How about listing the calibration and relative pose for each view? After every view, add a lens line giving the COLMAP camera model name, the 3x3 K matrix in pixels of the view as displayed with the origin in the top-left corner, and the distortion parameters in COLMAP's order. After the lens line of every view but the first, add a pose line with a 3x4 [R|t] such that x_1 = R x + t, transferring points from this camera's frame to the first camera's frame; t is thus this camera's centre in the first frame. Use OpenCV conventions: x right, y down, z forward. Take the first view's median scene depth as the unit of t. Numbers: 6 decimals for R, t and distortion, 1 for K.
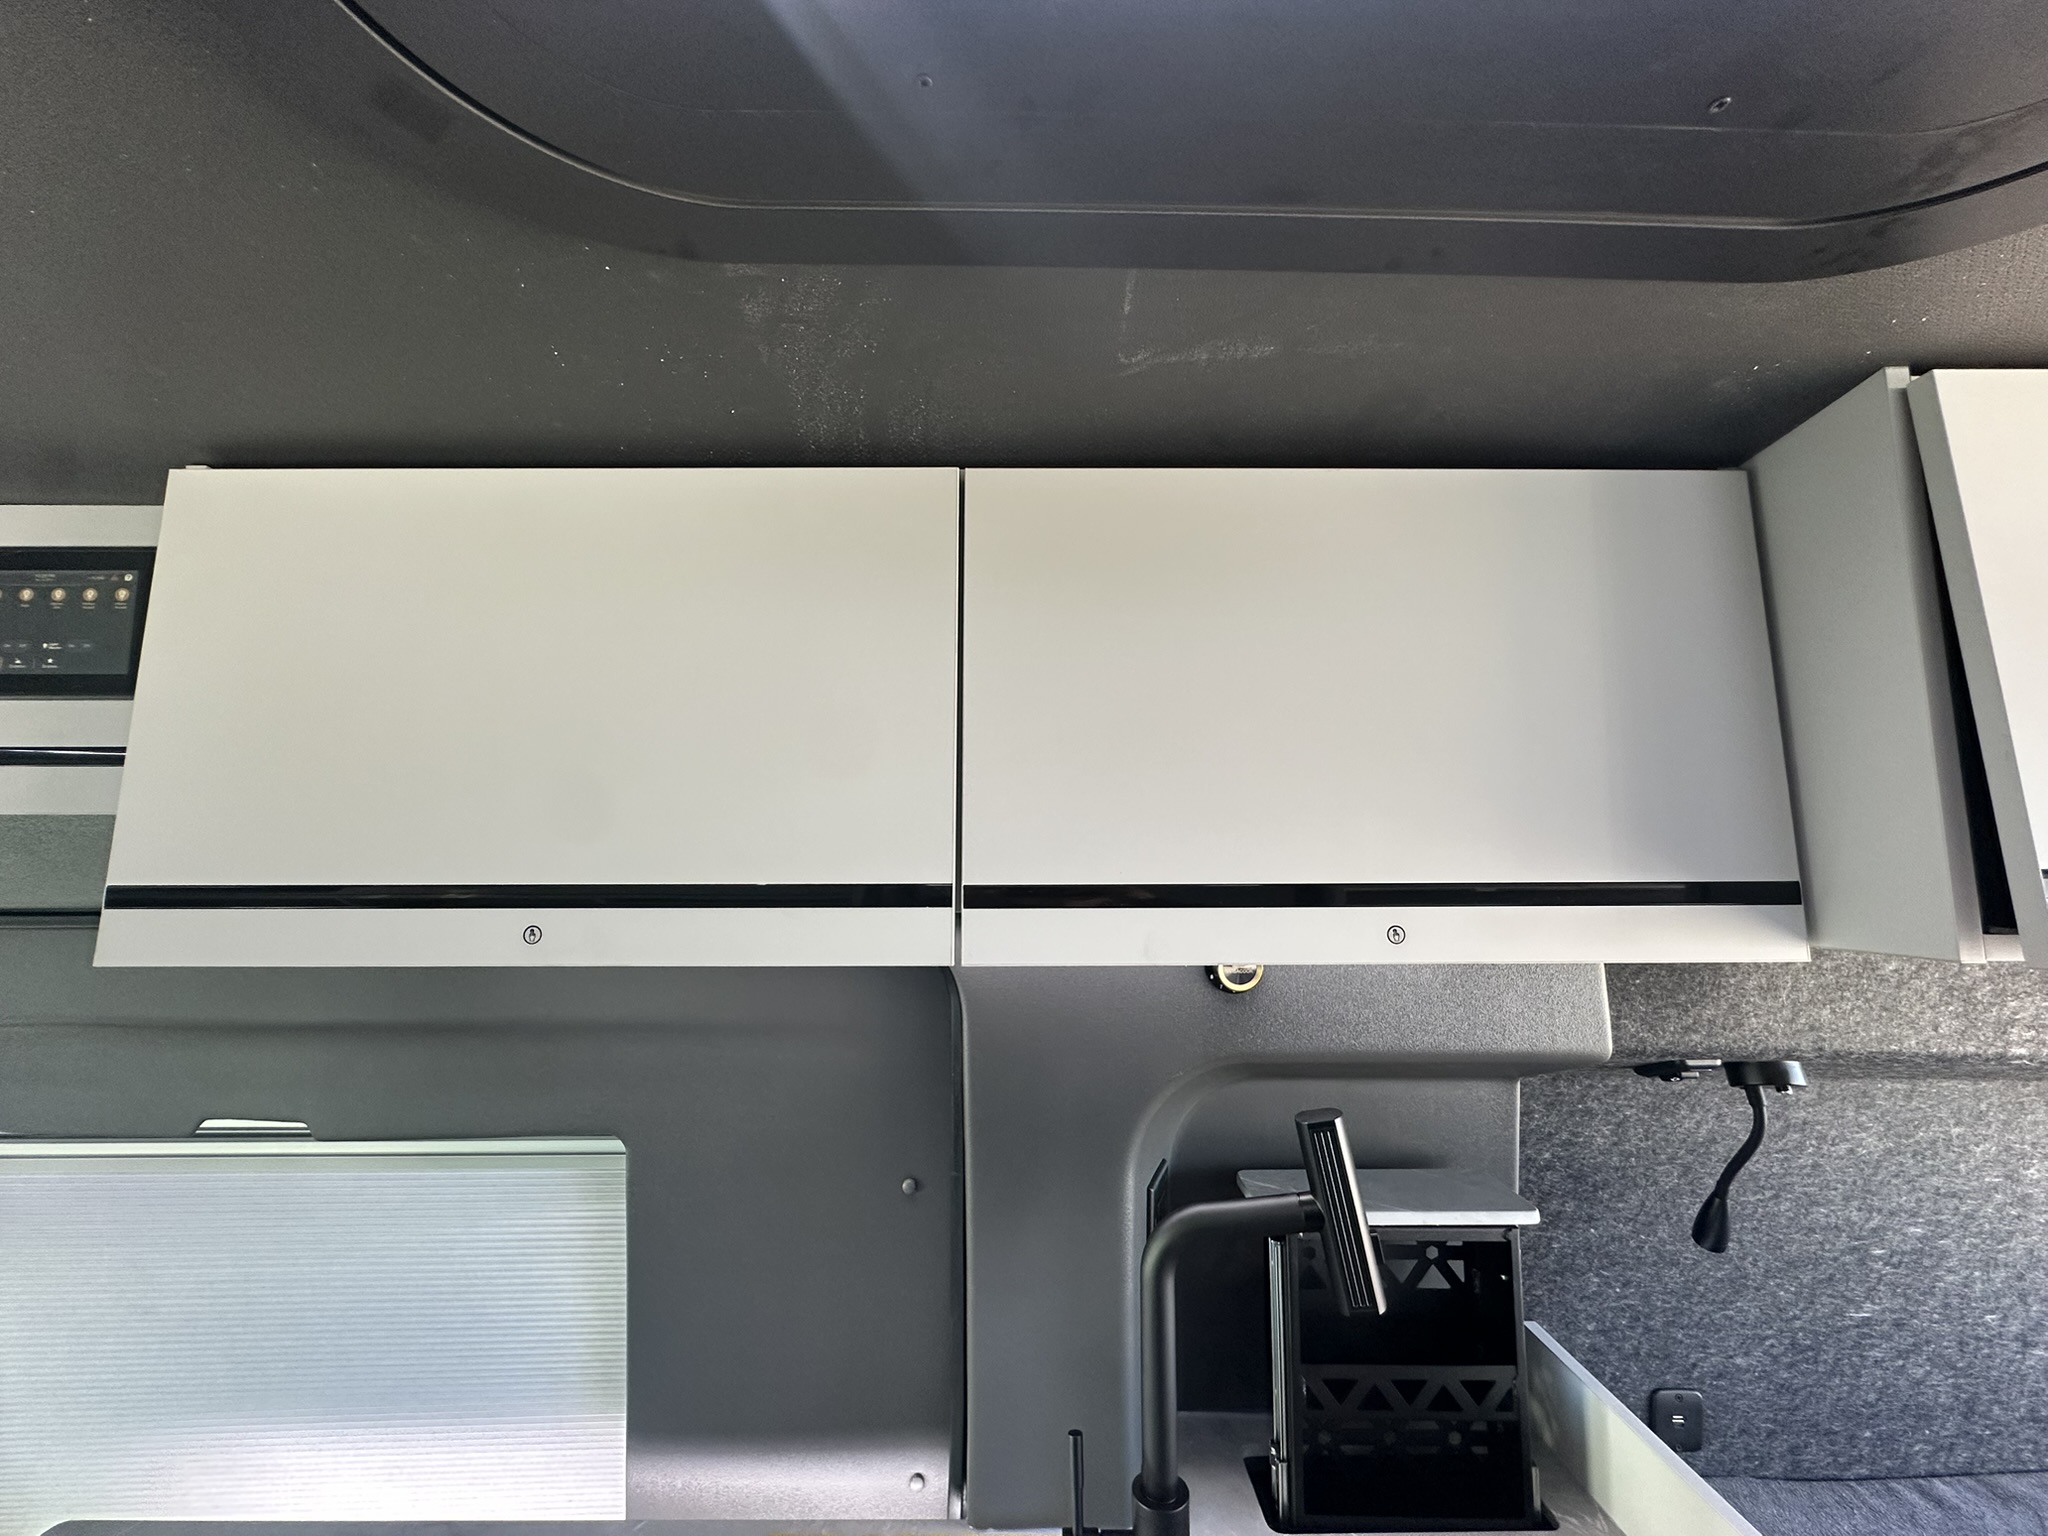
lens RADIAL K [[822.5, 0, 1022.6], [0, 822.5, 774.9], [0, 0, 1]] dist [-0.009678, 0.001877]
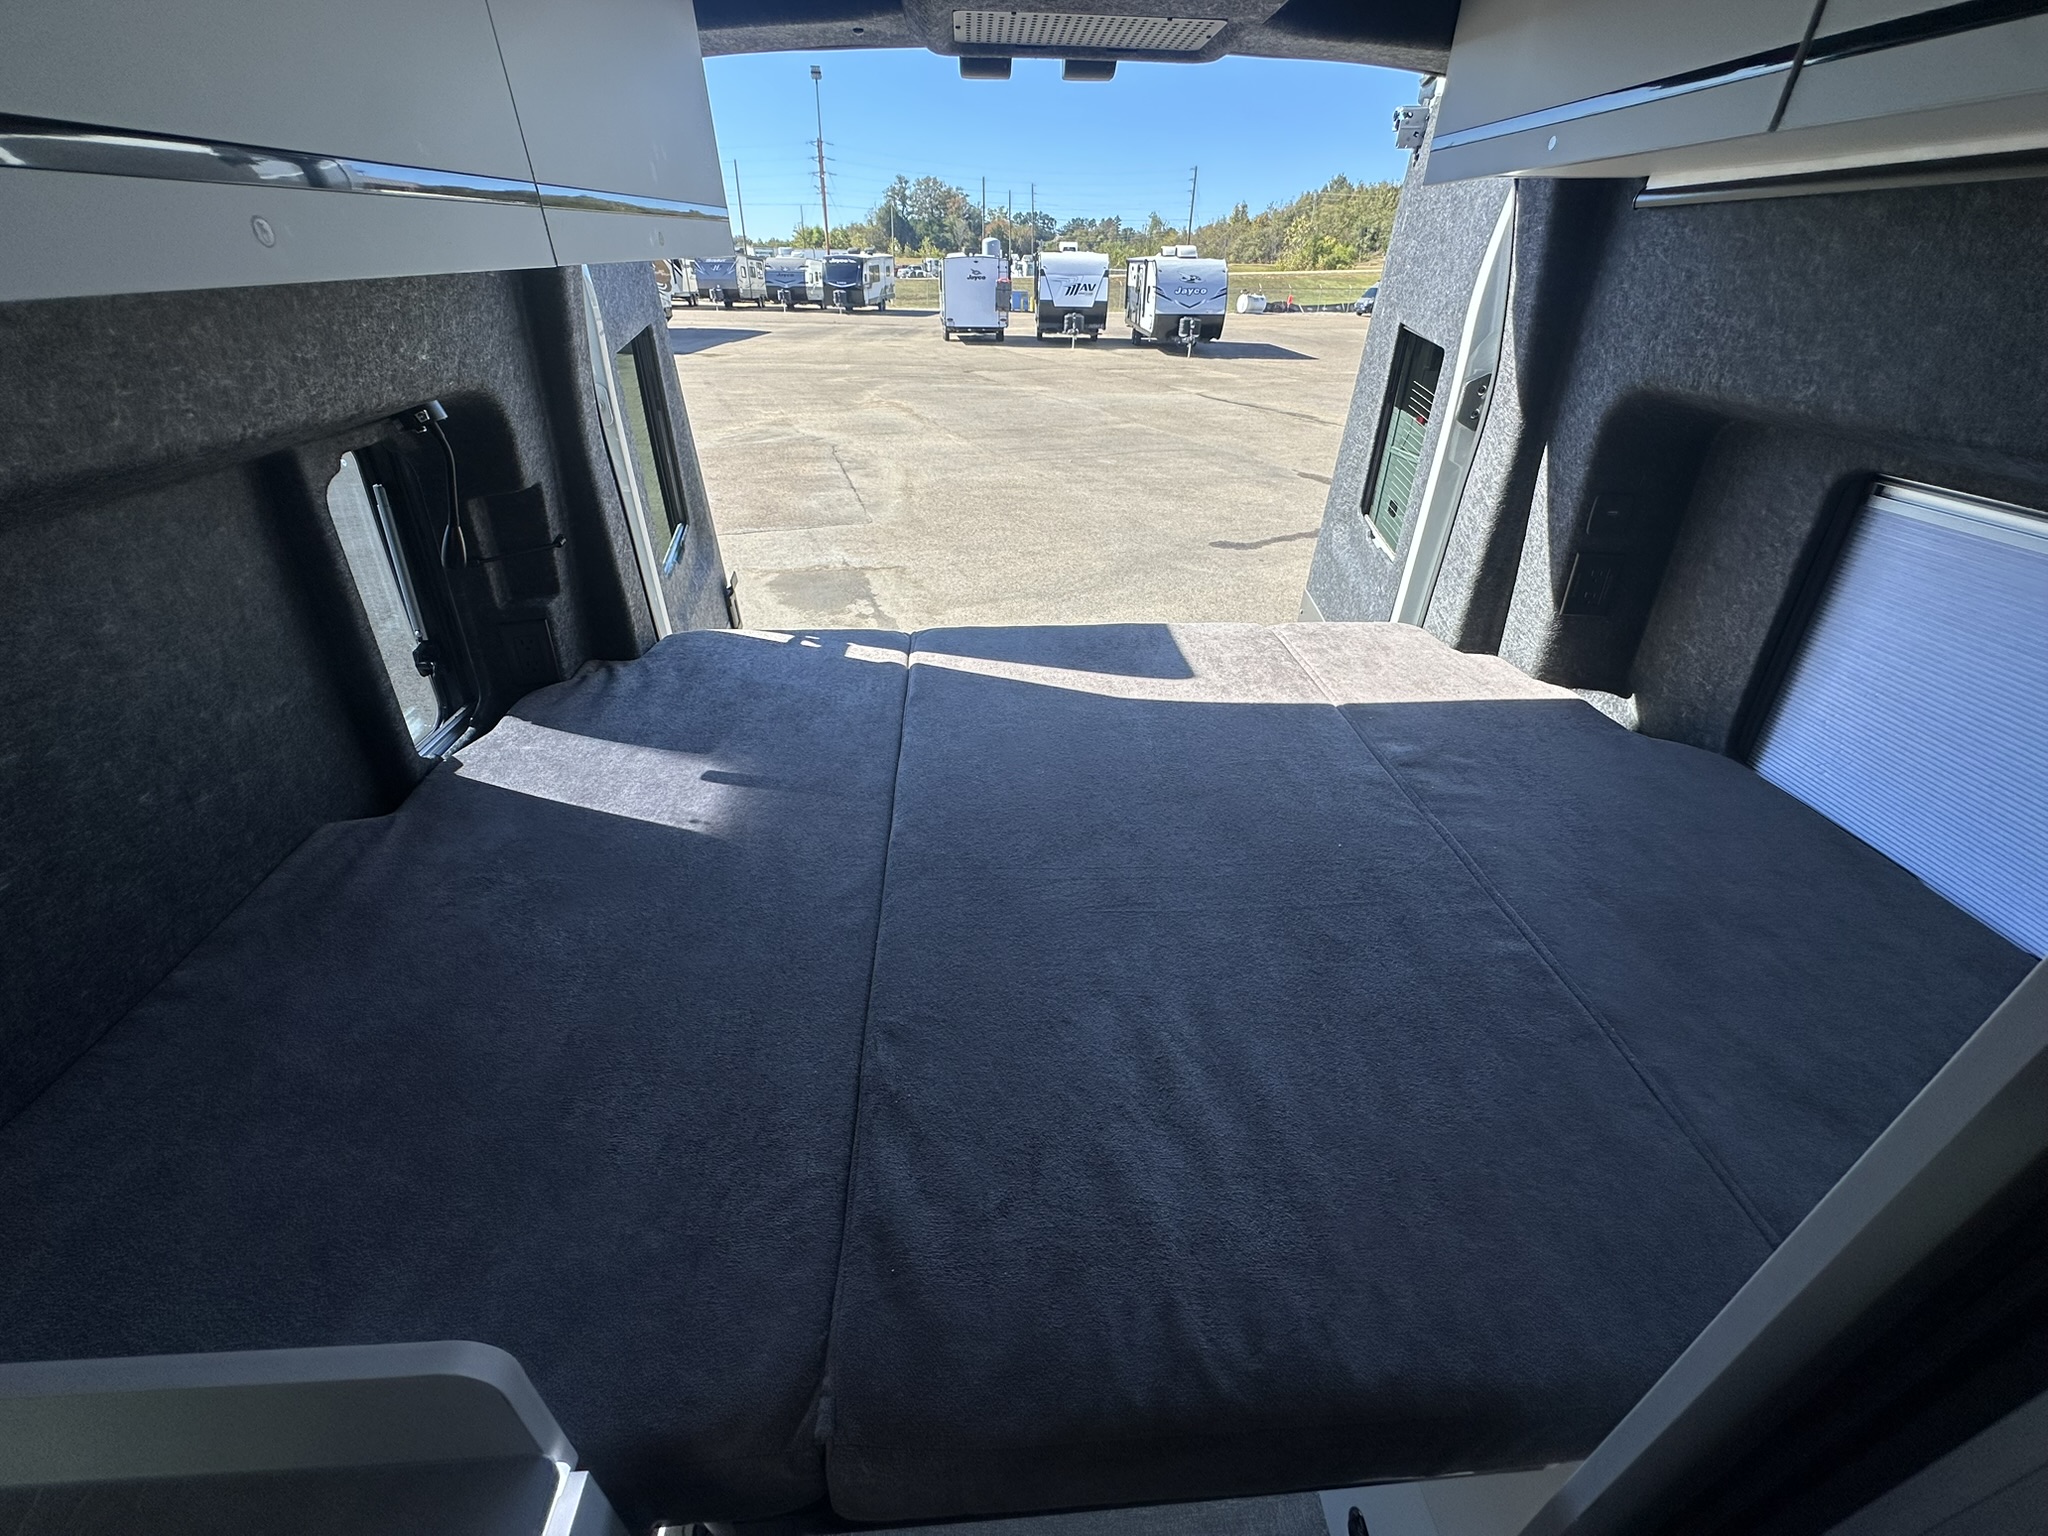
lens RADIAL K [[820.8, 0, 1023.1], [0, 820.8, 767.0], [0, 0, 1]] dist [-0.007300, 0.001700]
pose [[-0.059659, -0.535685, 0.842308, 0.396166], [-0.109692, 0.842219, 0.527859, 0.061020], [-0.992174, -0.060903, -0.109007, 0.142619]]
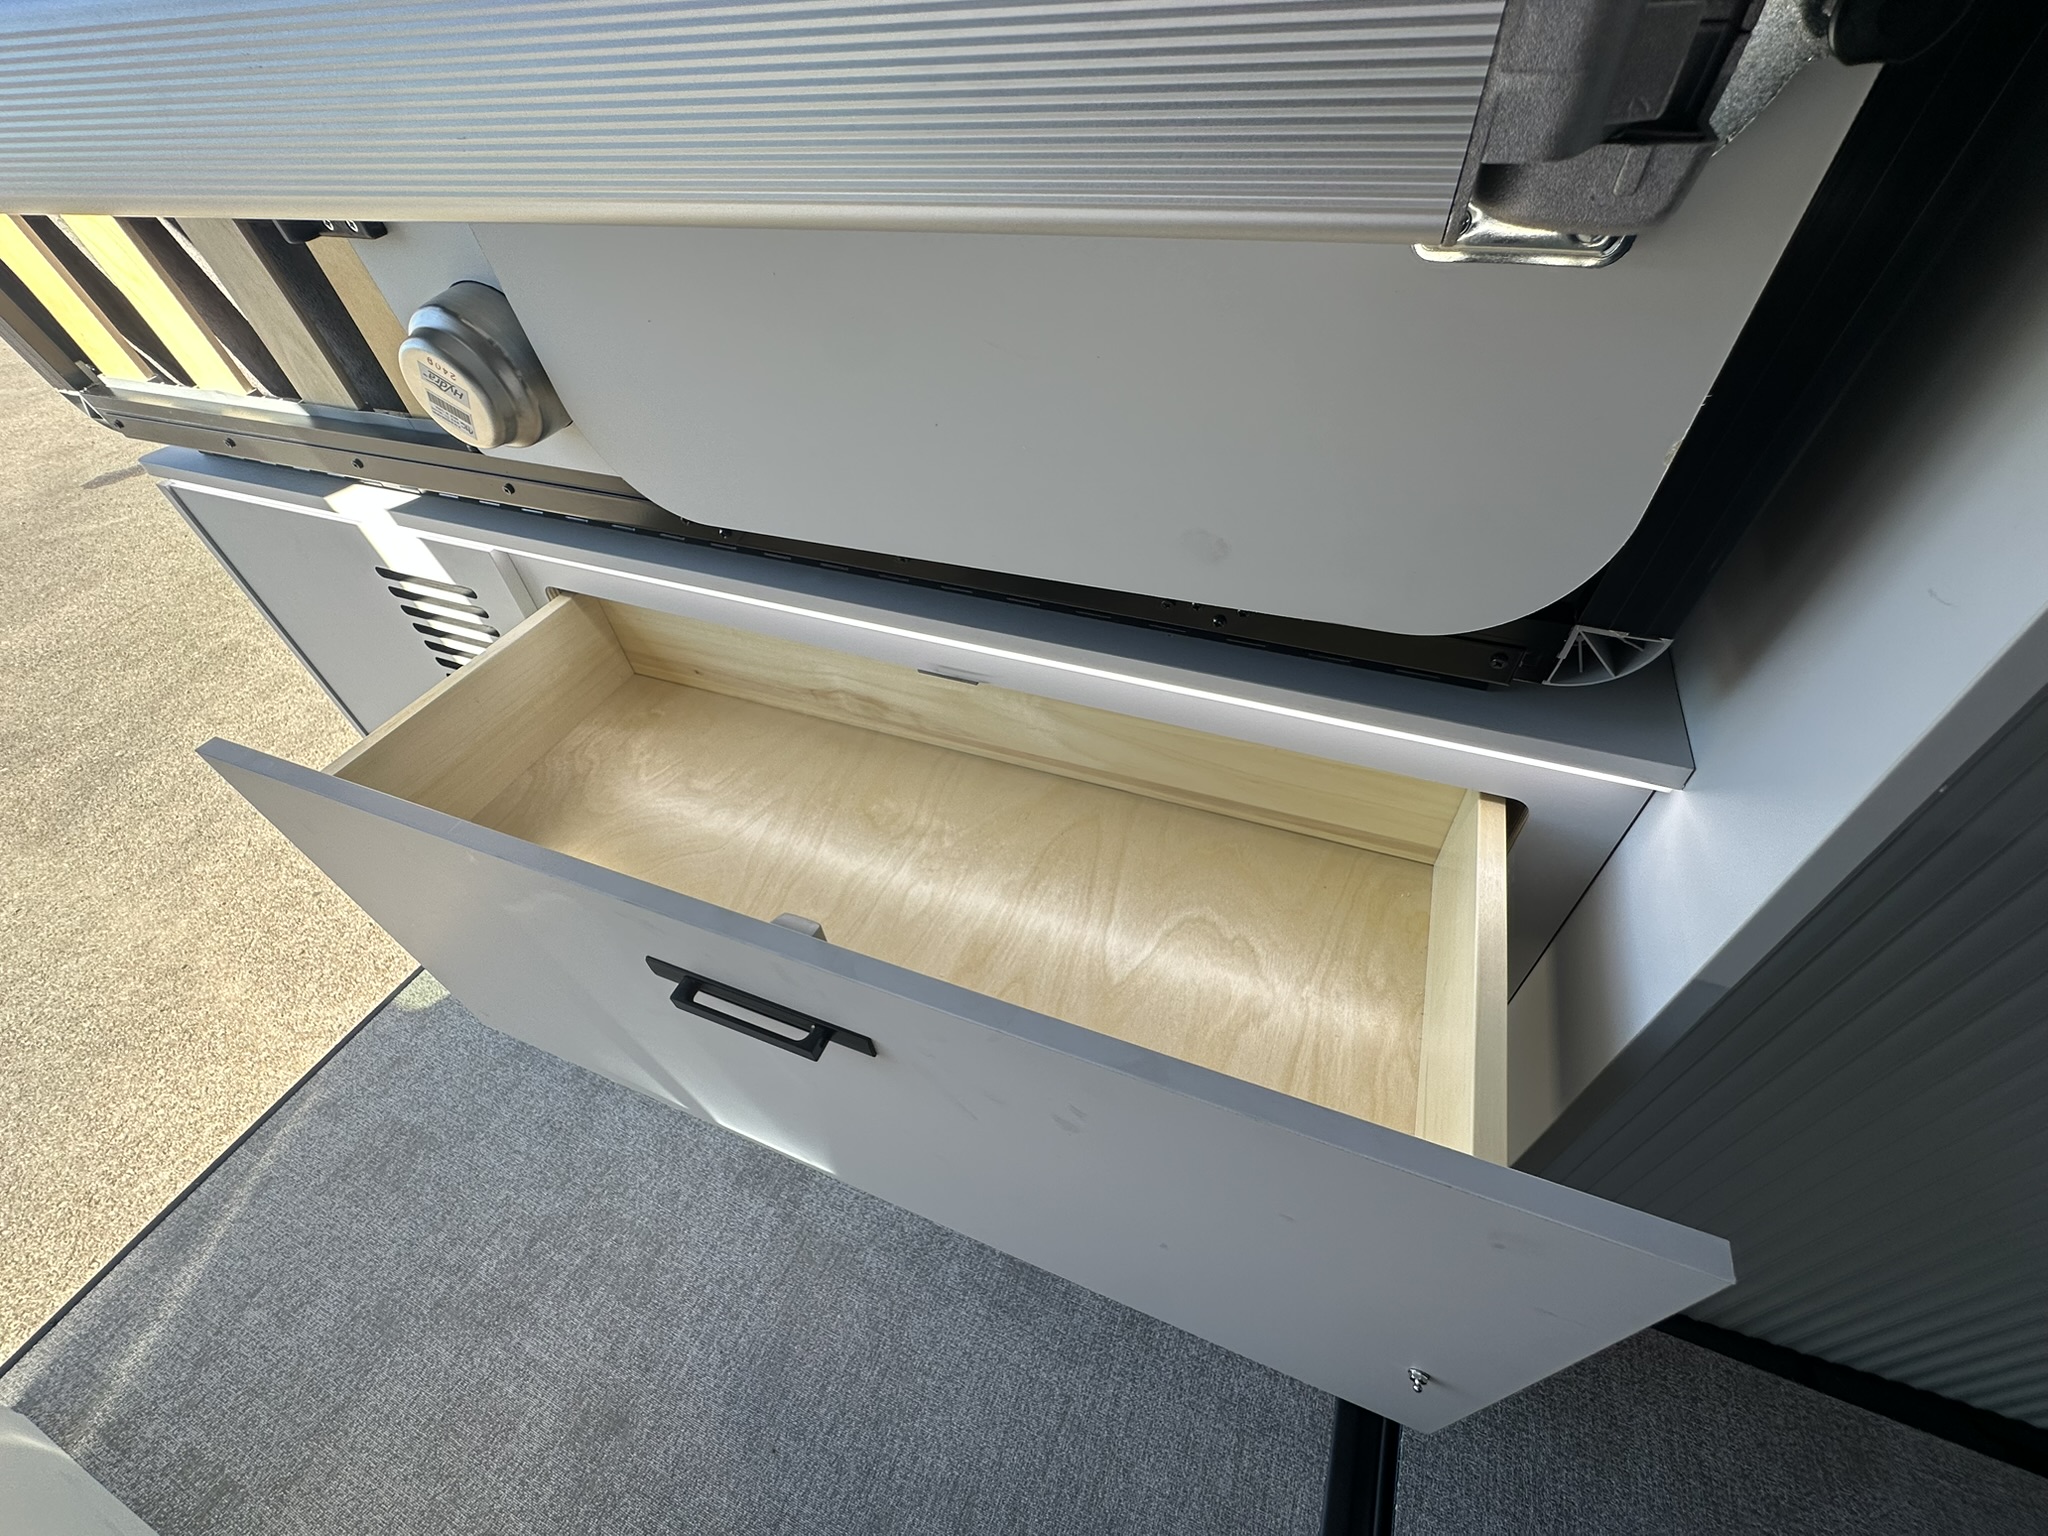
lens RADIAL K [[819.9, 0, 1023.5], [0, 819.9, 767.3], [0, 0, 1]] dist [-0.005811, 0.000822]
pose [[-0.923484, -0.232018, 0.305525, 0.814029], [0.009935, 0.781660, 0.623626, 0.562342], [-0.383509, 0.578943, -0.719545, 0.022319]]
